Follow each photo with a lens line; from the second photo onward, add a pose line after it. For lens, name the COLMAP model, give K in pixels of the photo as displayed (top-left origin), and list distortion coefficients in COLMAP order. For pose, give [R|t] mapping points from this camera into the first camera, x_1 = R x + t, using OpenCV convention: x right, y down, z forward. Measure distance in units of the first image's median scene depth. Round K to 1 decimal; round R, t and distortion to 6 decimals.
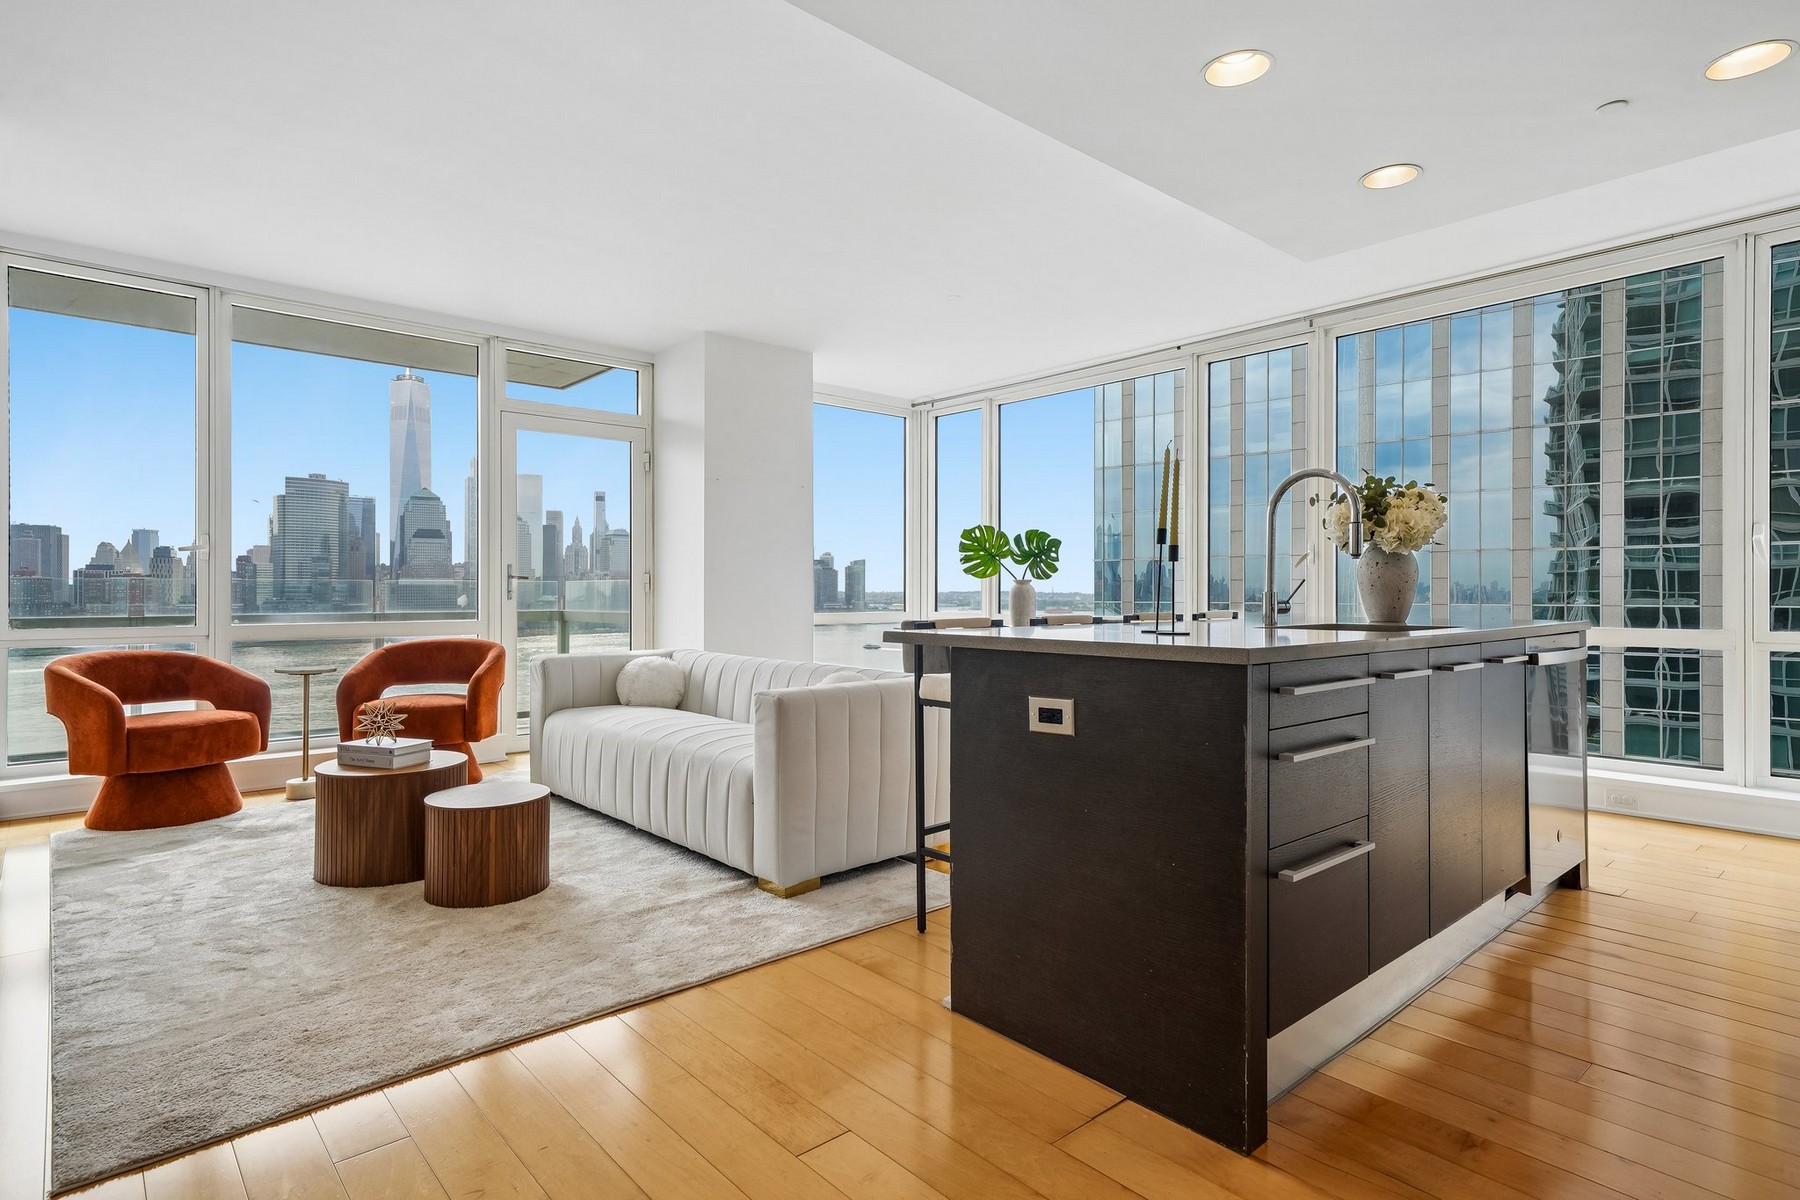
lens RADIAL K [[936.9, 0, 900.0], [0, 936.9, 600.0], [0, 0, 1]] dist [0.010825, 0.000610]
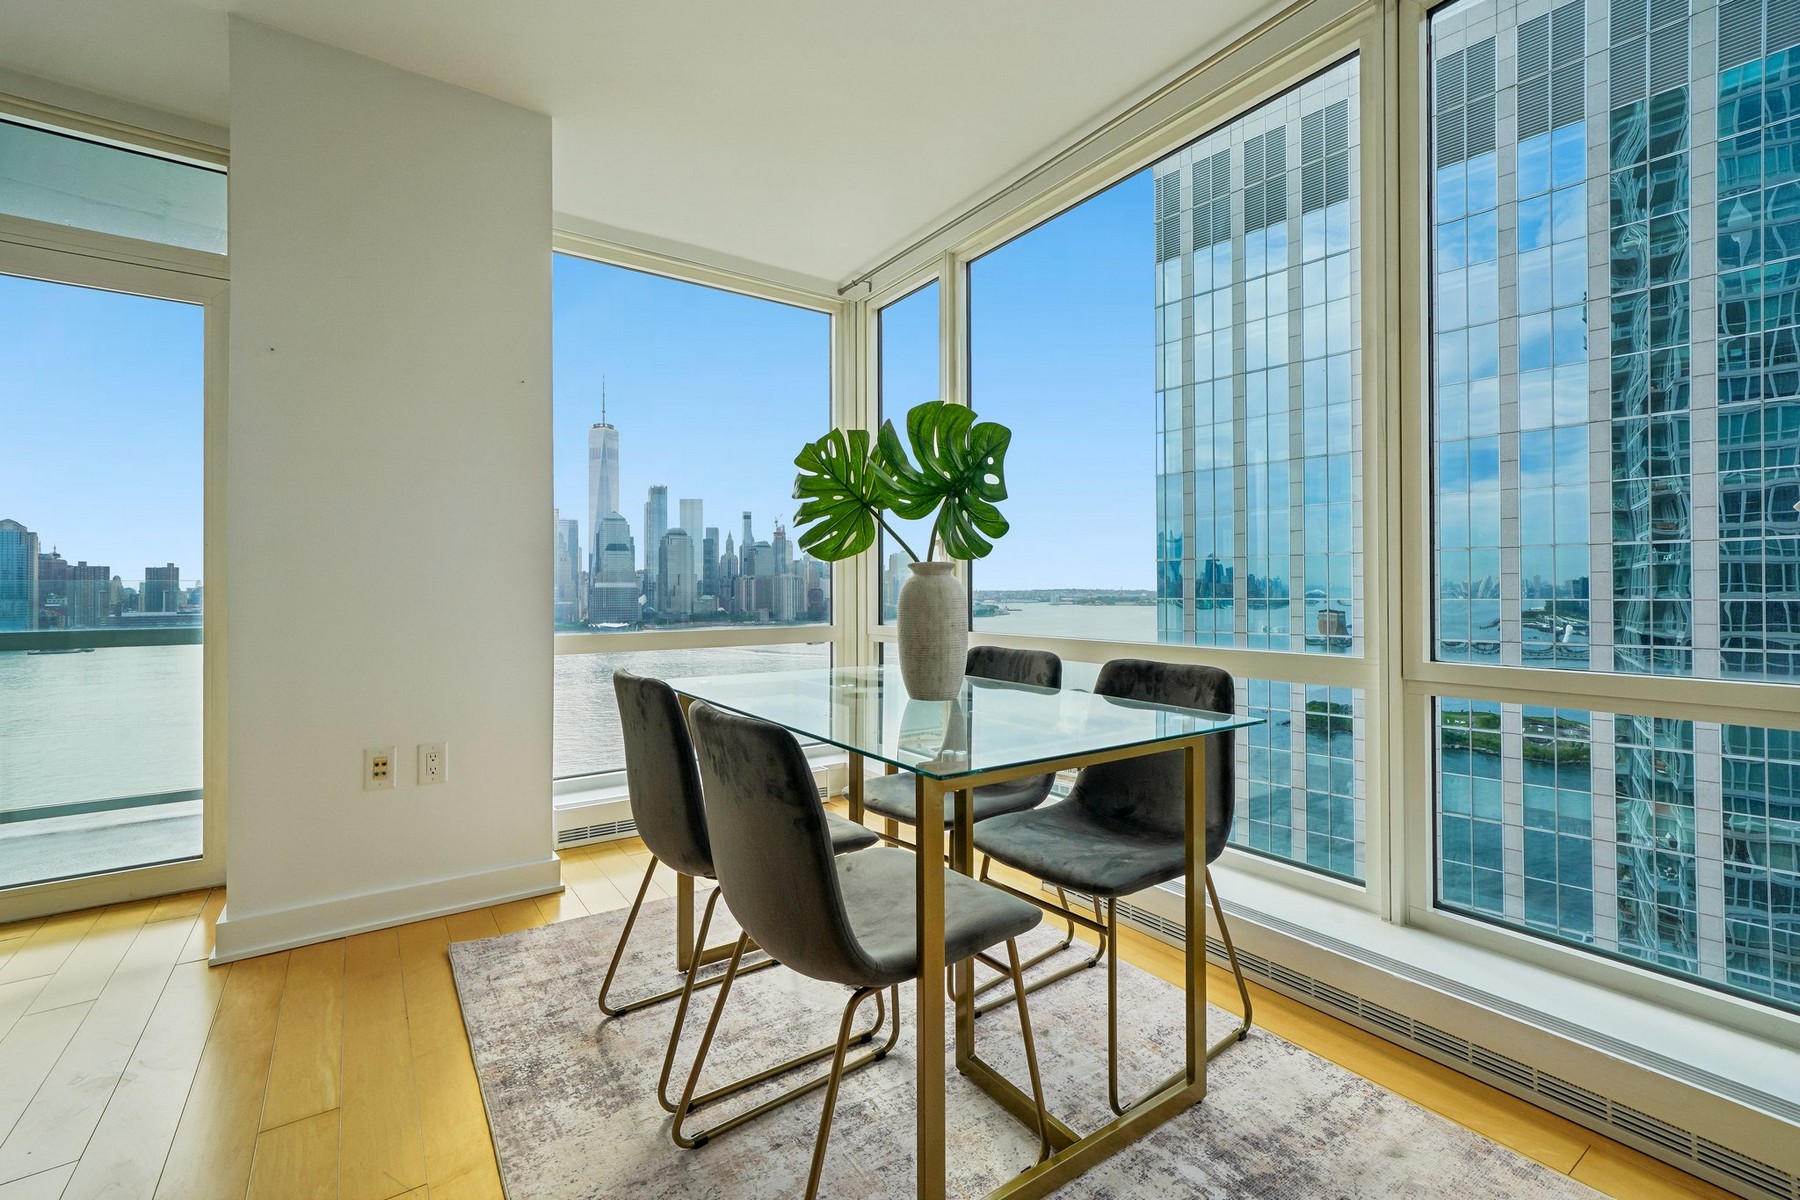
lens RADIAL K [[775.0, 0, 894.3], [0, 775.0, 590.3], [0, 0, 1]] dist [0.002141, 0.000164]
pose [[0.992358, -0.006223, -0.123235, 0.149817], [0.005087, 0.999942, -0.009536, -0.007404], [0.123287, 0.008836, 0.992332, 0.672862]]
